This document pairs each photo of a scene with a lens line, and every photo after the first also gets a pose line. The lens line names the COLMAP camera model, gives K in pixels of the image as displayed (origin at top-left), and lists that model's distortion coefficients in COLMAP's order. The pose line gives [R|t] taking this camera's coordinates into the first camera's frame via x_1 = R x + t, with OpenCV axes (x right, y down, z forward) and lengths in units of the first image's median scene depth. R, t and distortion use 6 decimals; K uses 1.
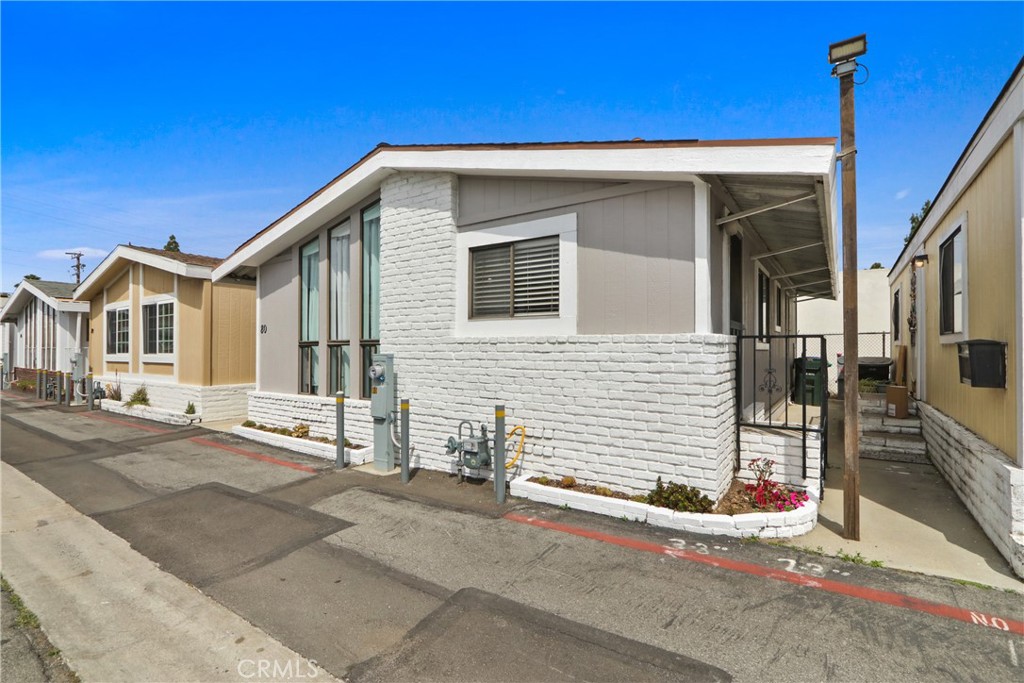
lens RADIAL K [[475.1, 0, 521.7], [0, 475.1, 343.3], [0, 0, 1]] dist [-0.018057, 0.007048]
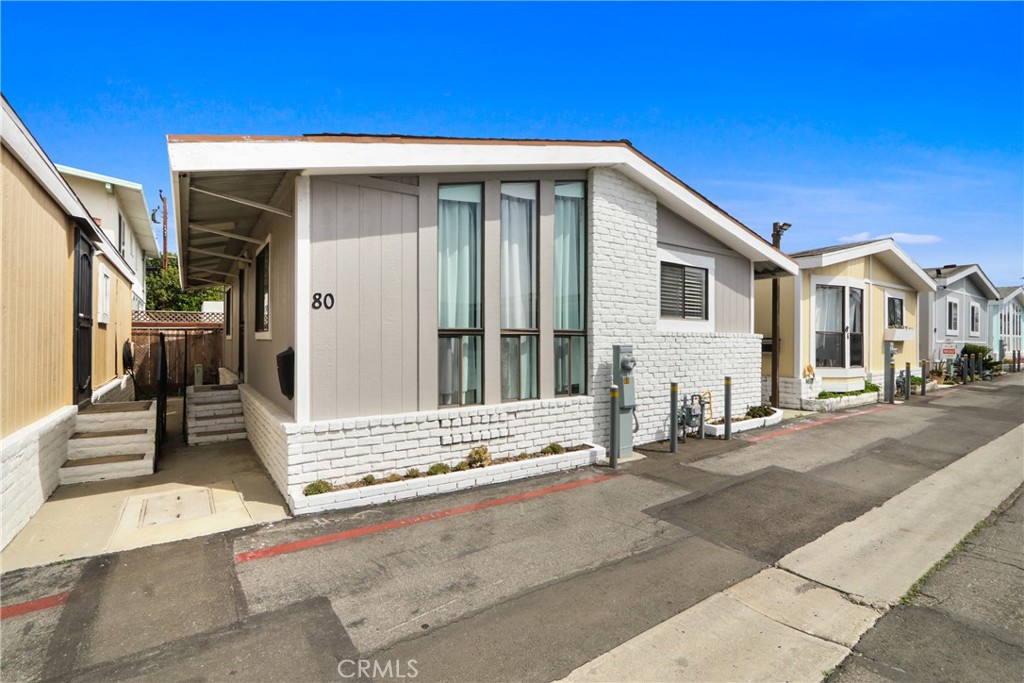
lens RADIAL K [[475.1, 0, 521.7], [0, 475.1, 343.3], [0, 0, 1]] dist [-0.018057, 0.007048]
pose [[0.343051, -0.000463, 0.939317, -1.437837], [-0.011193, 0.999927, 0.004581, 0.017707], [-0.939250, -0.012085, 0.343021, 0.915627]]
